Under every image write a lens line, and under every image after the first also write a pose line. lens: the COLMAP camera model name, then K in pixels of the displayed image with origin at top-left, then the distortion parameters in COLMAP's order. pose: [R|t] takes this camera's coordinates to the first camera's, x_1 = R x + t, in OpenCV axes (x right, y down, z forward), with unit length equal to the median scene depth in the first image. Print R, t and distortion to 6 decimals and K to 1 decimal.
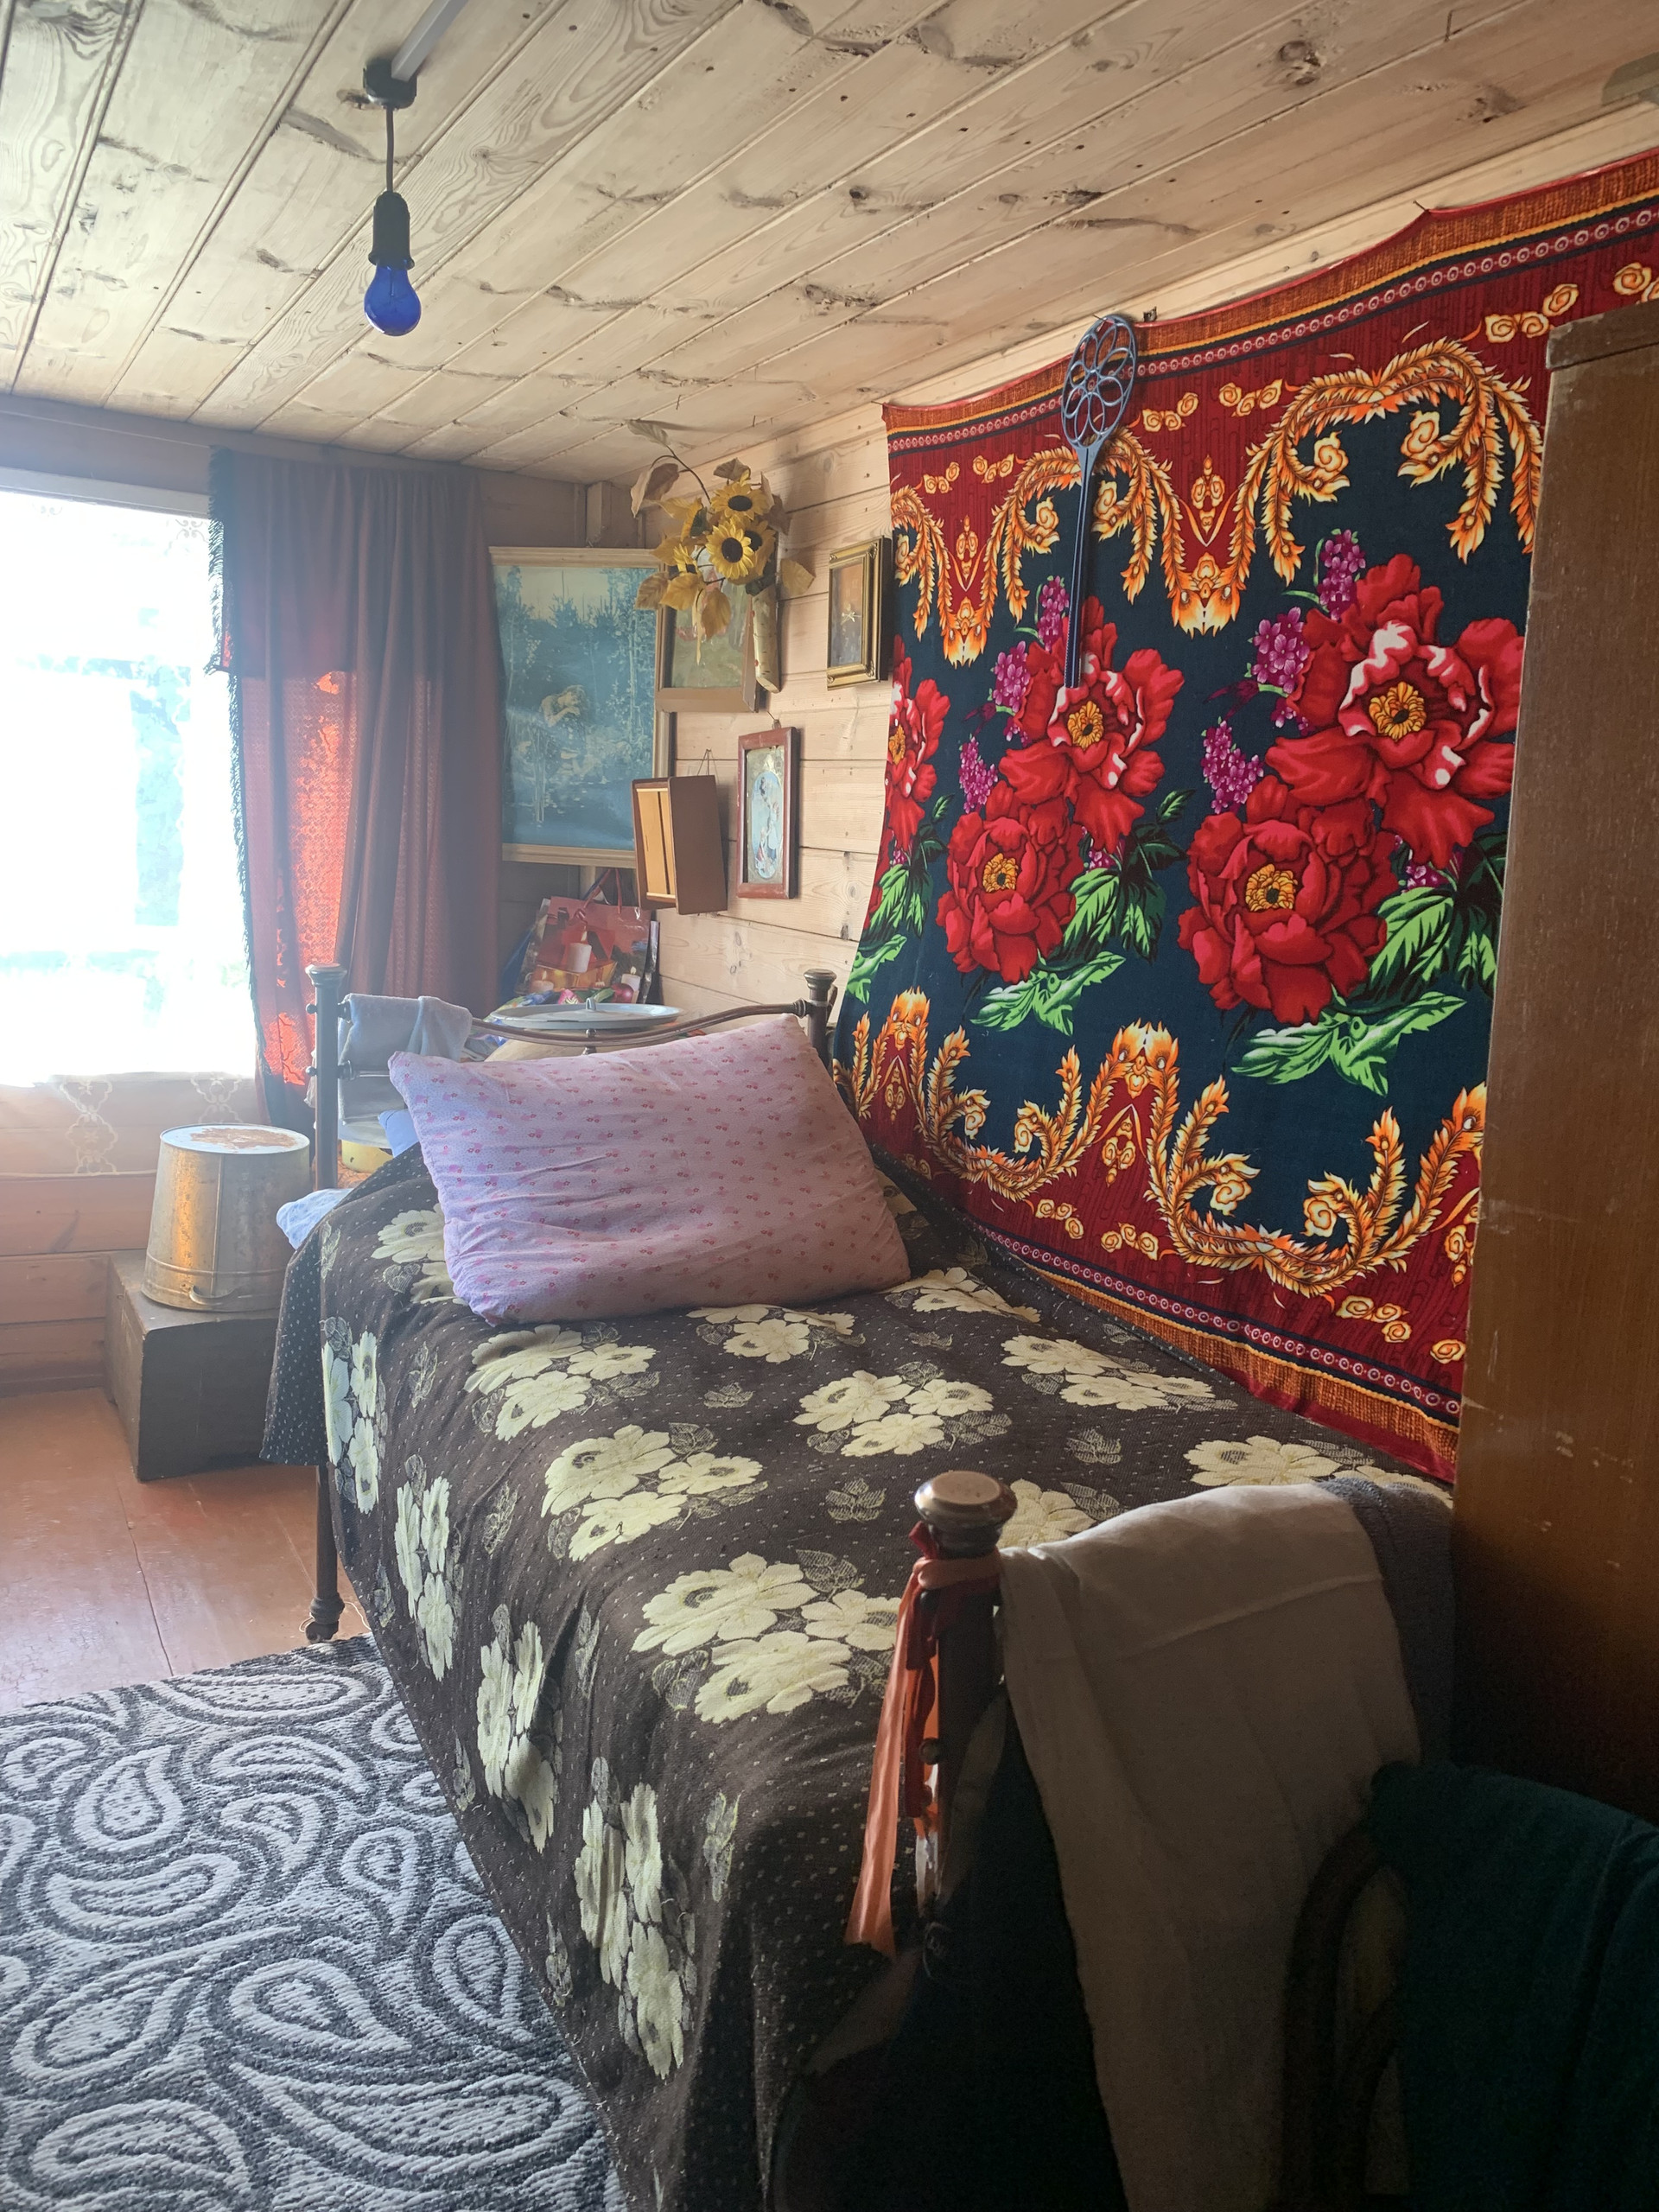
lens RADIAL K [[1691.4, 0, 828.1], [0, 1691.4, 1098.5], [0, 0, 1]] dist [0.009437, -0.005568]
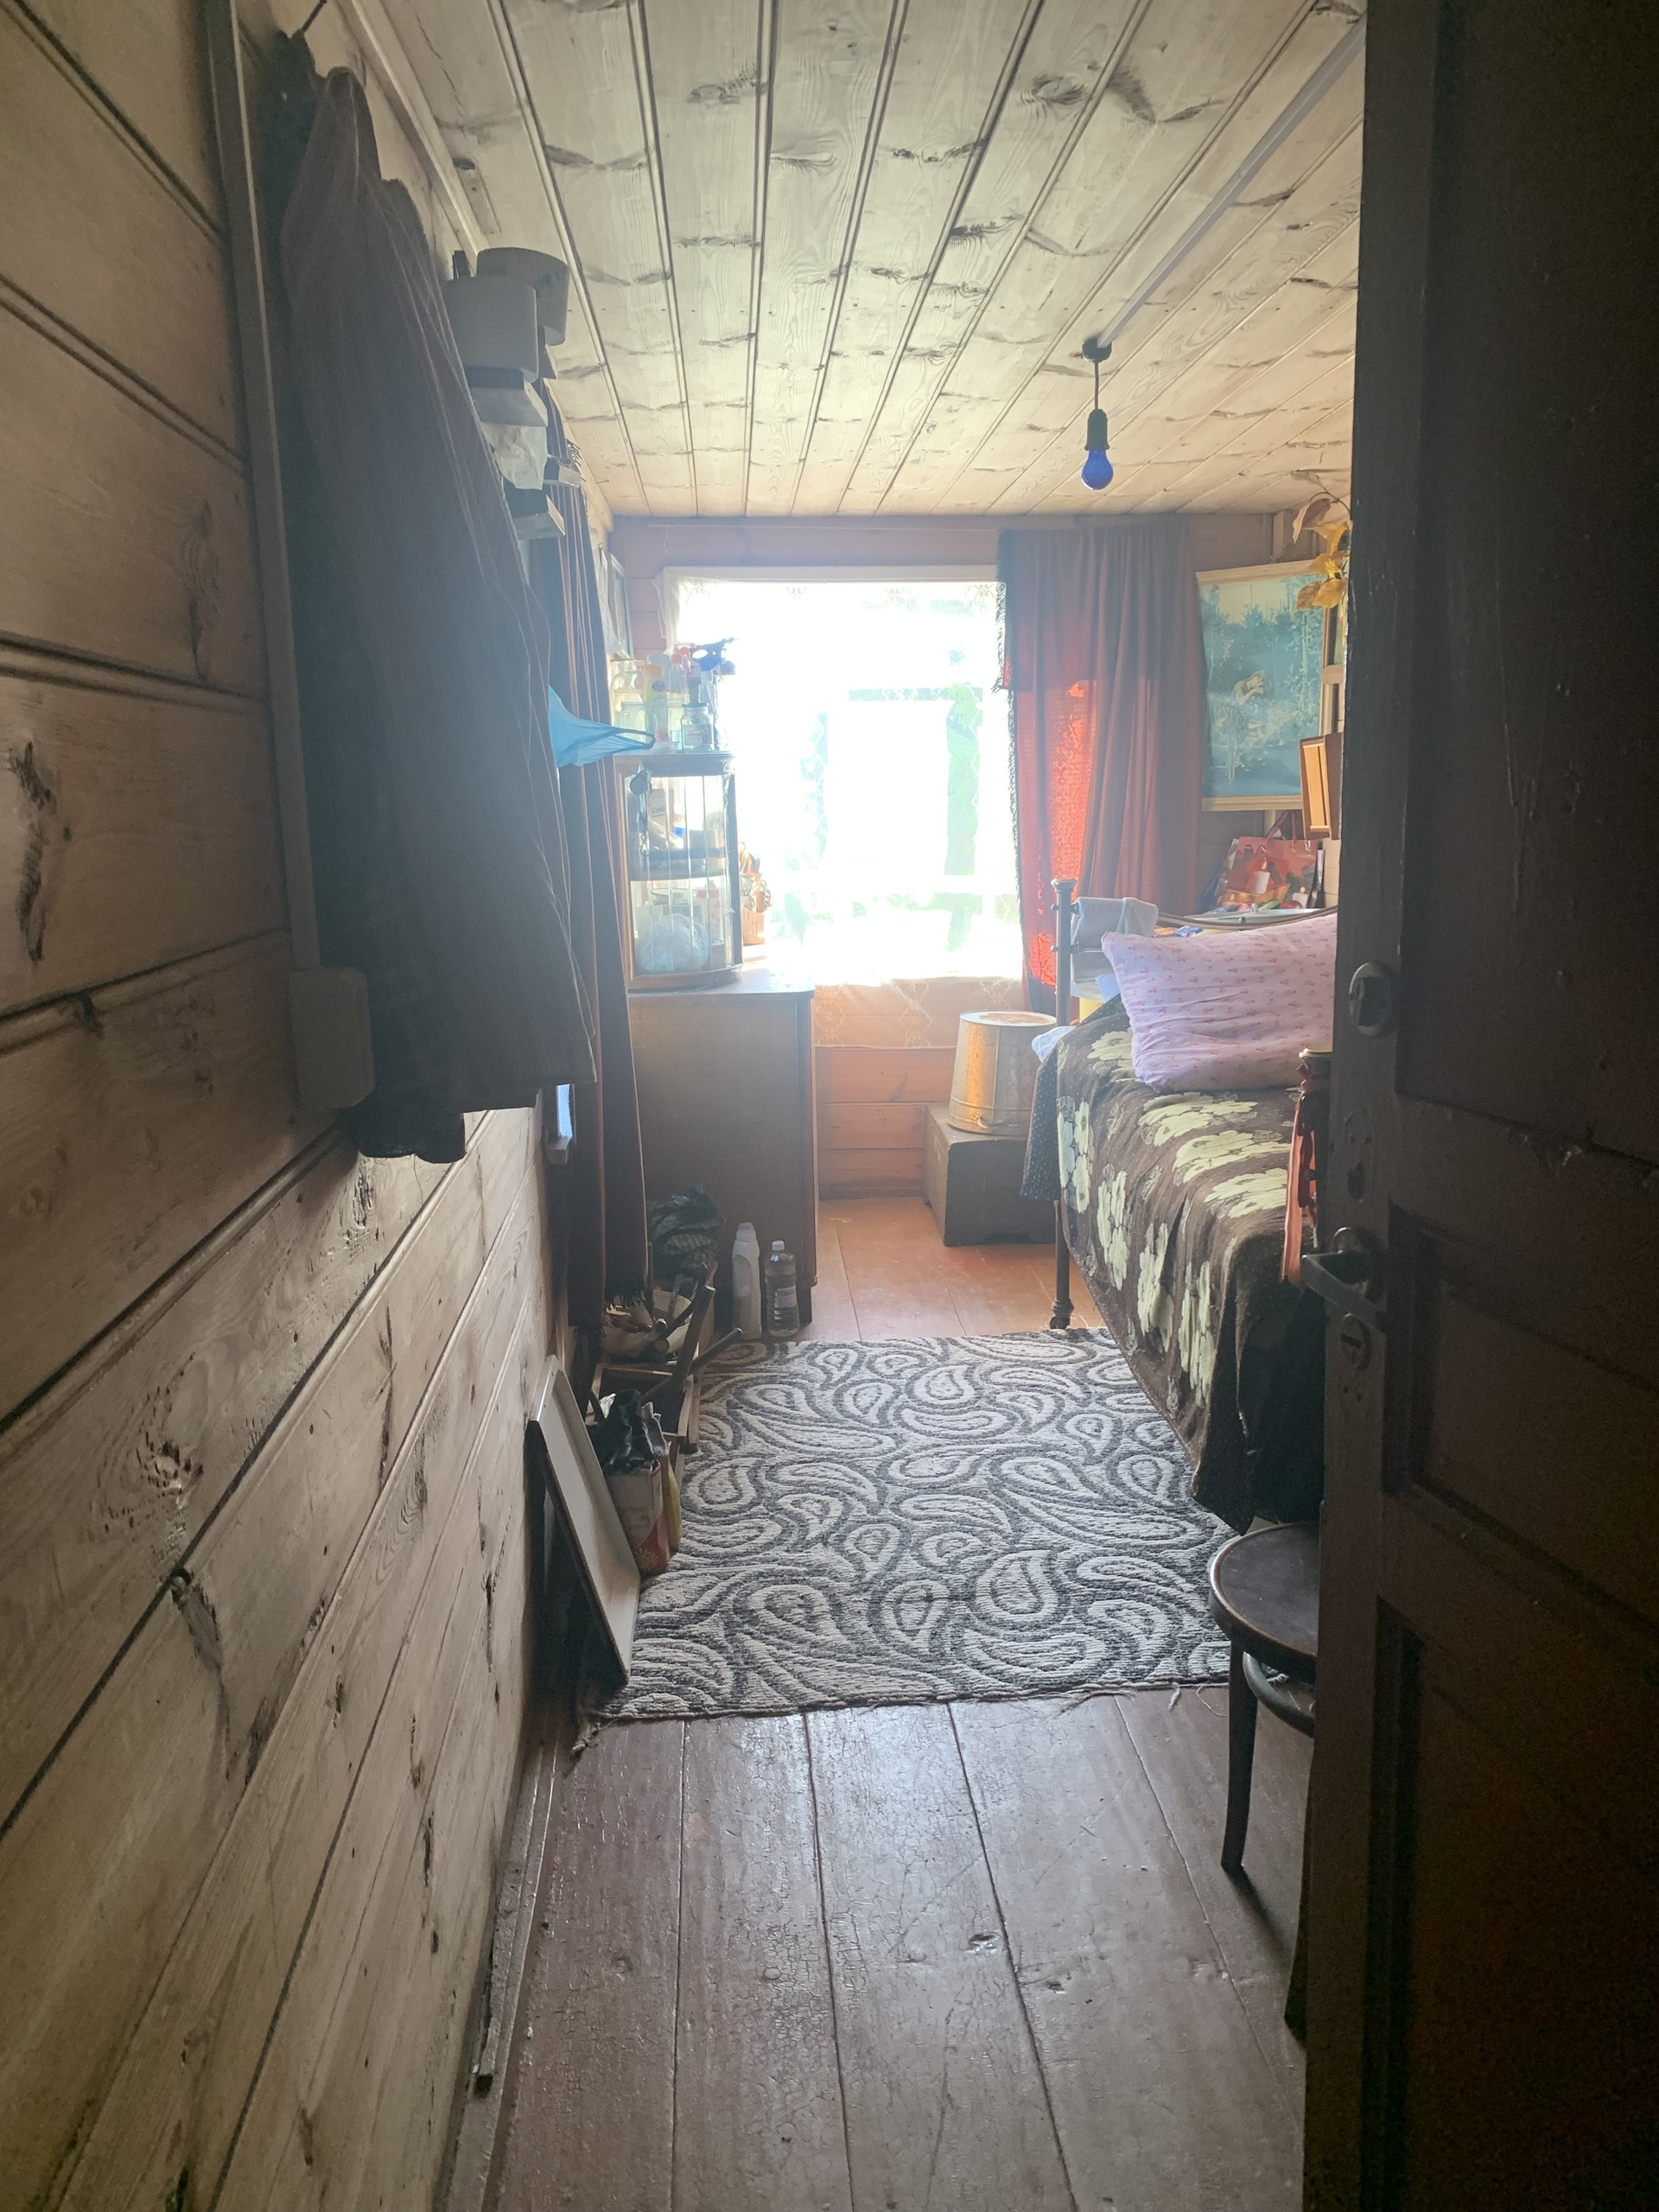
lens RADIAL K [[1688.3, 0, 833.5], [0, 1688.3, 1147.2], [0, 0, 1]] dist [0.204618, -0.497298]
pose [[0.904068, 0.018290, -0.426997, 0.202369], [-0.003858, 0.999392, 0.034640, 0.125729], [0.427371, -0.029669, 0.903589, -0.561258]]
